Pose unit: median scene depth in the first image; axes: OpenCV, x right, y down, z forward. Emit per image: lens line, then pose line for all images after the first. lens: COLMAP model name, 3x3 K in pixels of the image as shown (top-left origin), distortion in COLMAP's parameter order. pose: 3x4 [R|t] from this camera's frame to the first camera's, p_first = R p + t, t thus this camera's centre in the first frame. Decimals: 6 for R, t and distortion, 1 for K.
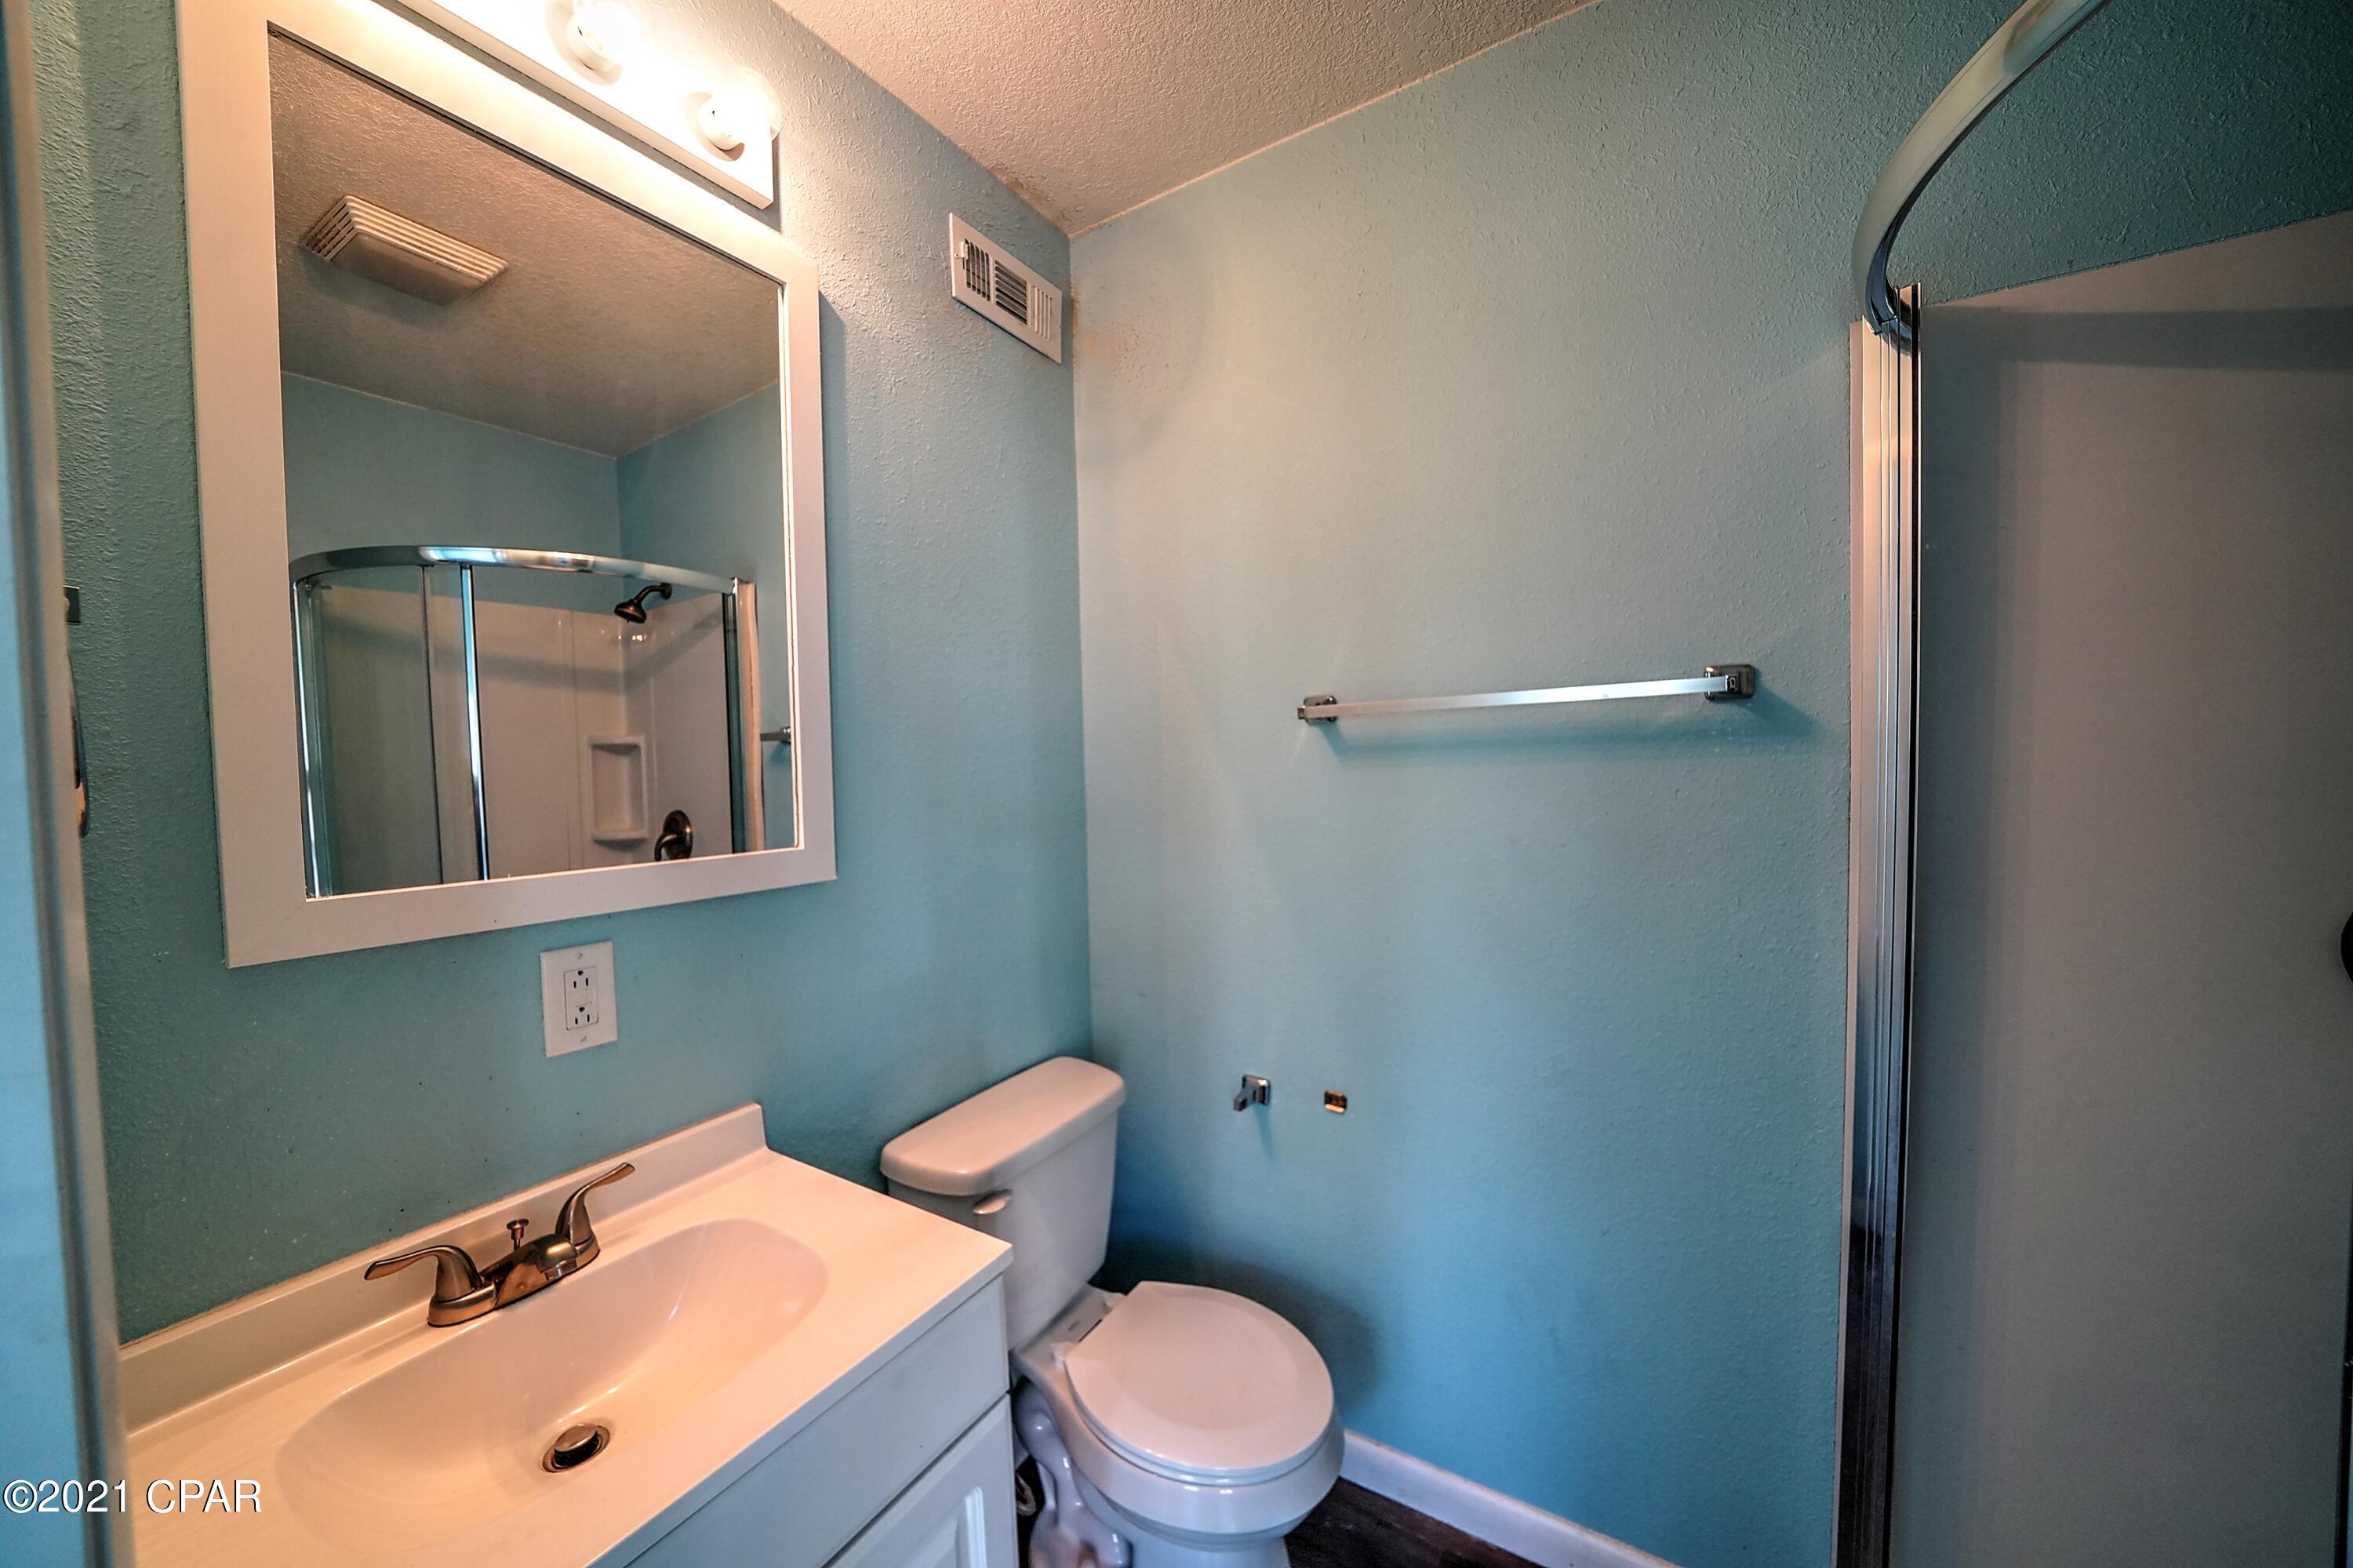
lens RADIAL K [[819.0, 0, 1156.9], [0, 819.0, 796.6], [0, 0, 1]] dist [-0.024908, 0.002738]
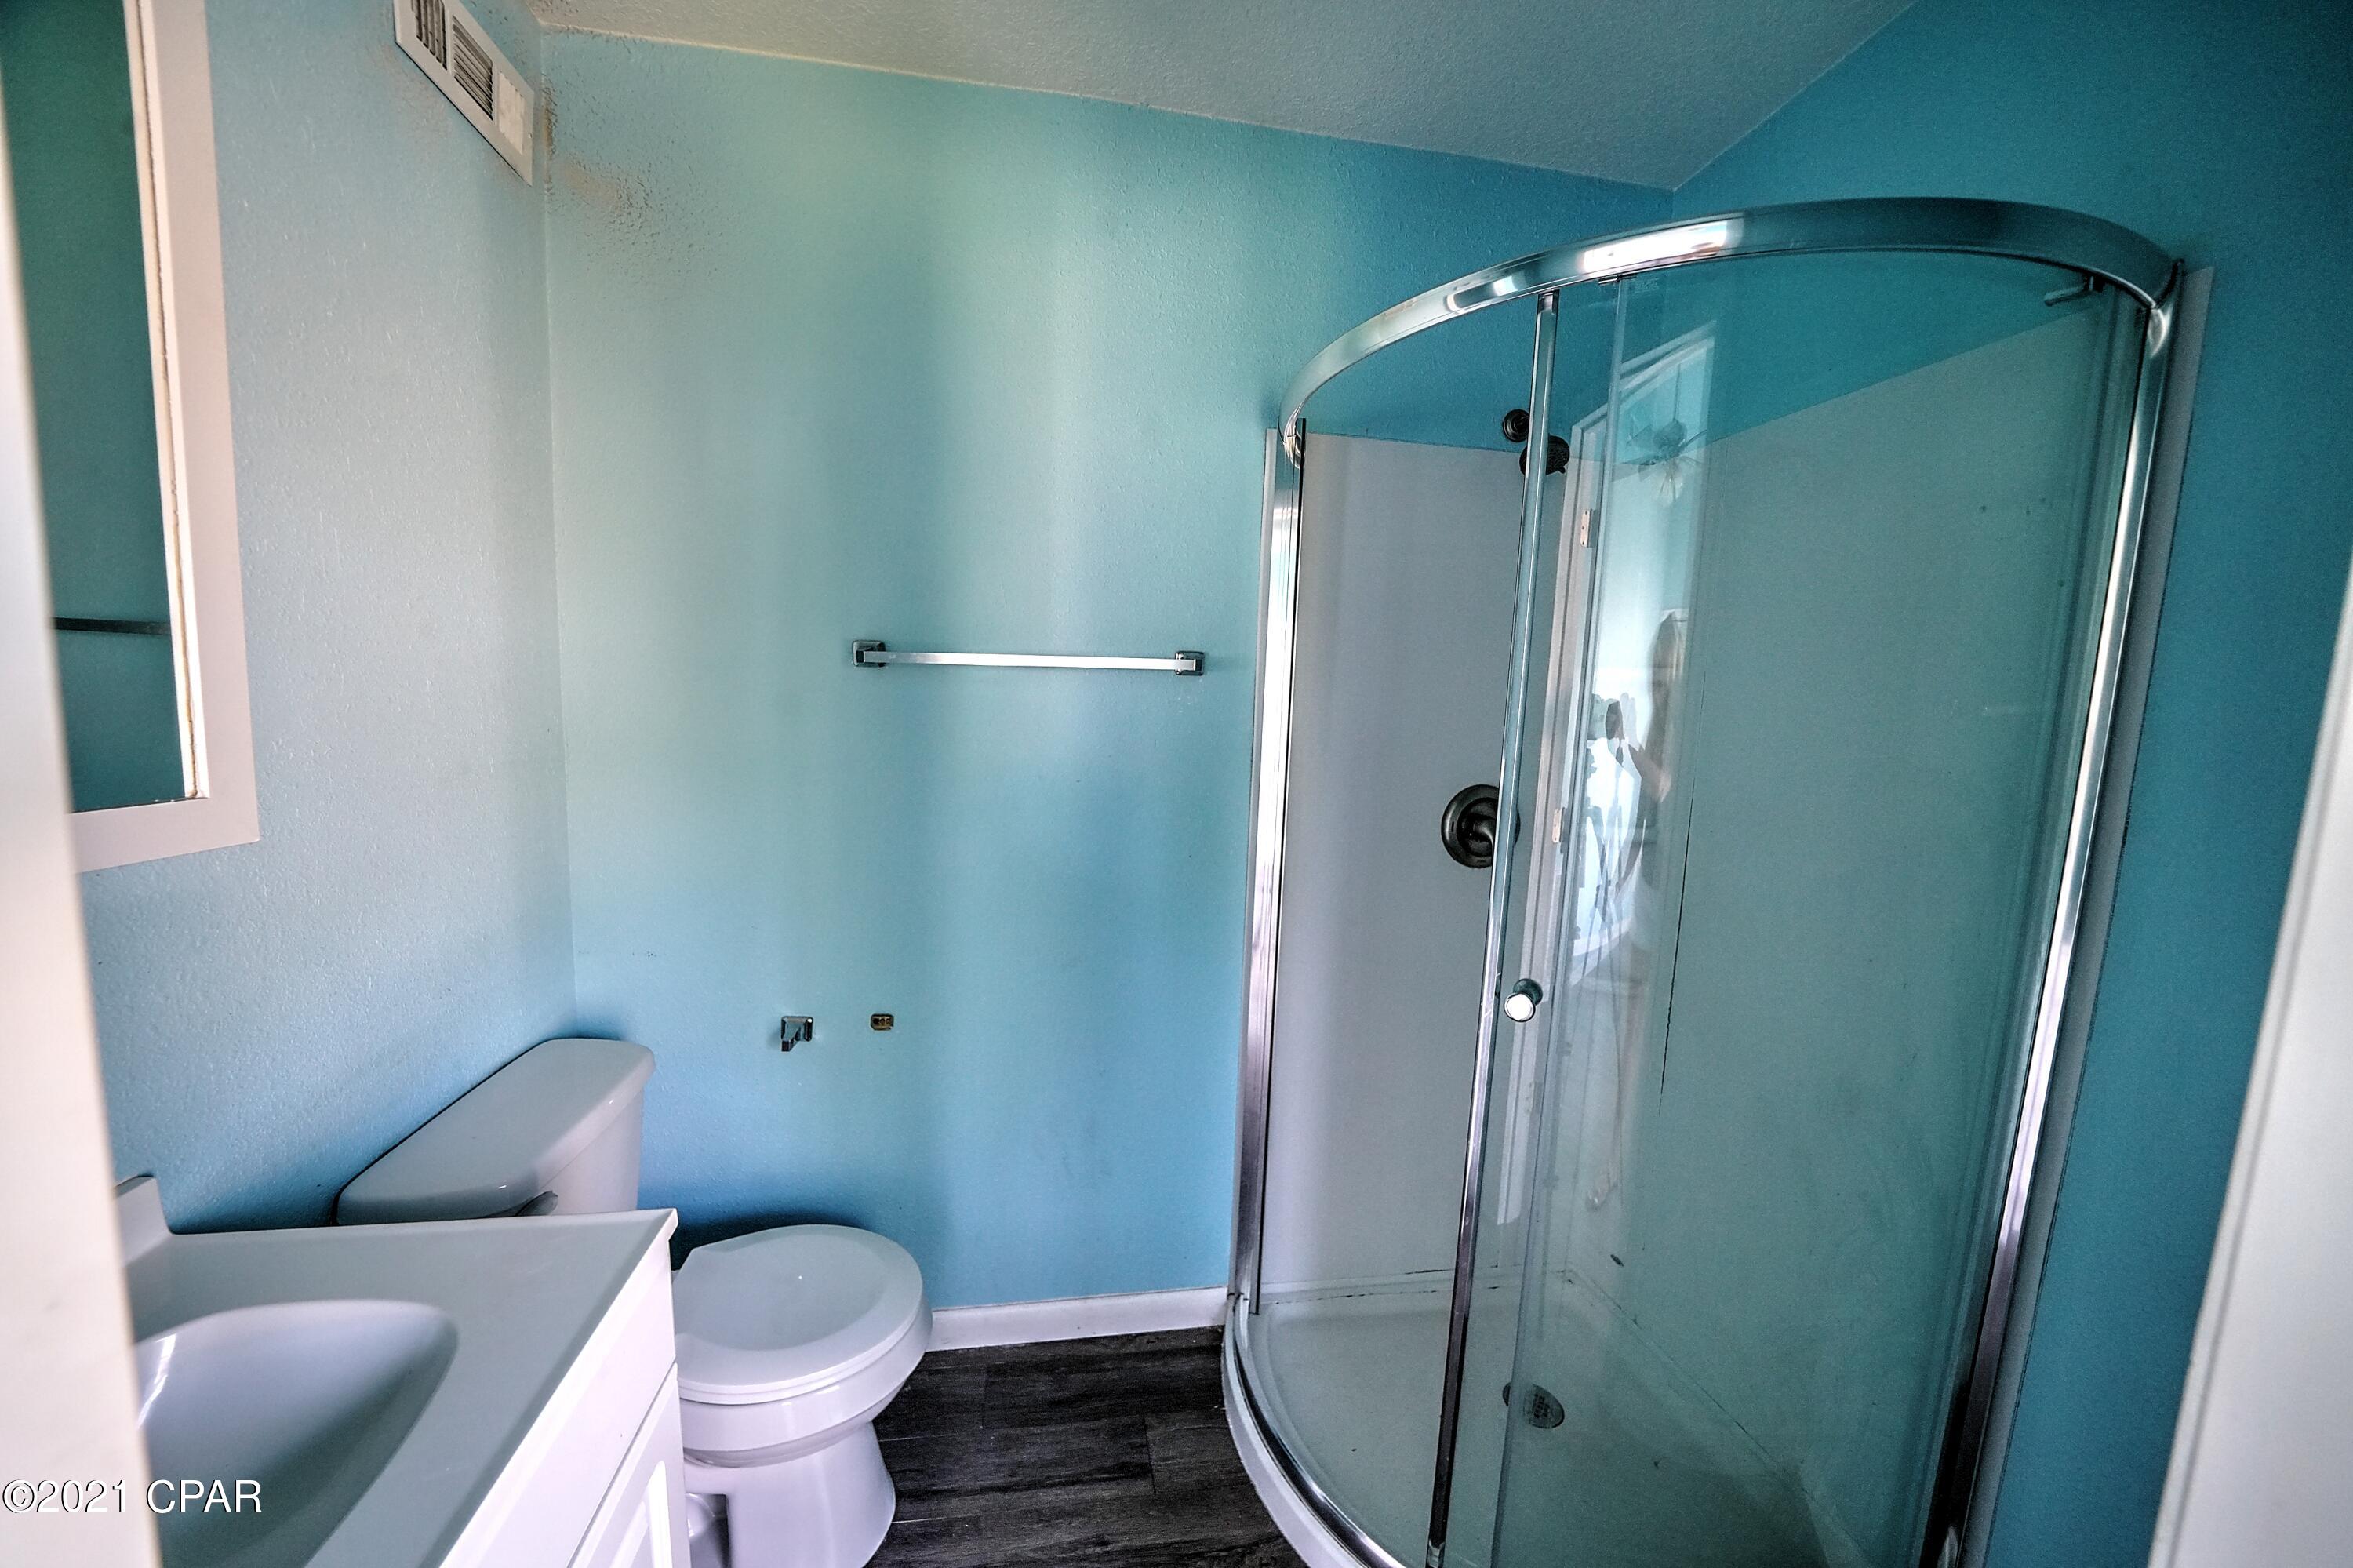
lens RADIAL K [[819.0, 0, 1156.9], [0, 819.0, 796.6], [0, 0, 1]] dist [-0.024908, 0.002738]
pose [[0.744332, -0.024635, 0.667355, -0.234247], [-0.019702, 0.998074, 0.058819, 0.006908], [-0.667519, -0.056929, 0.742413, -0.027439]]
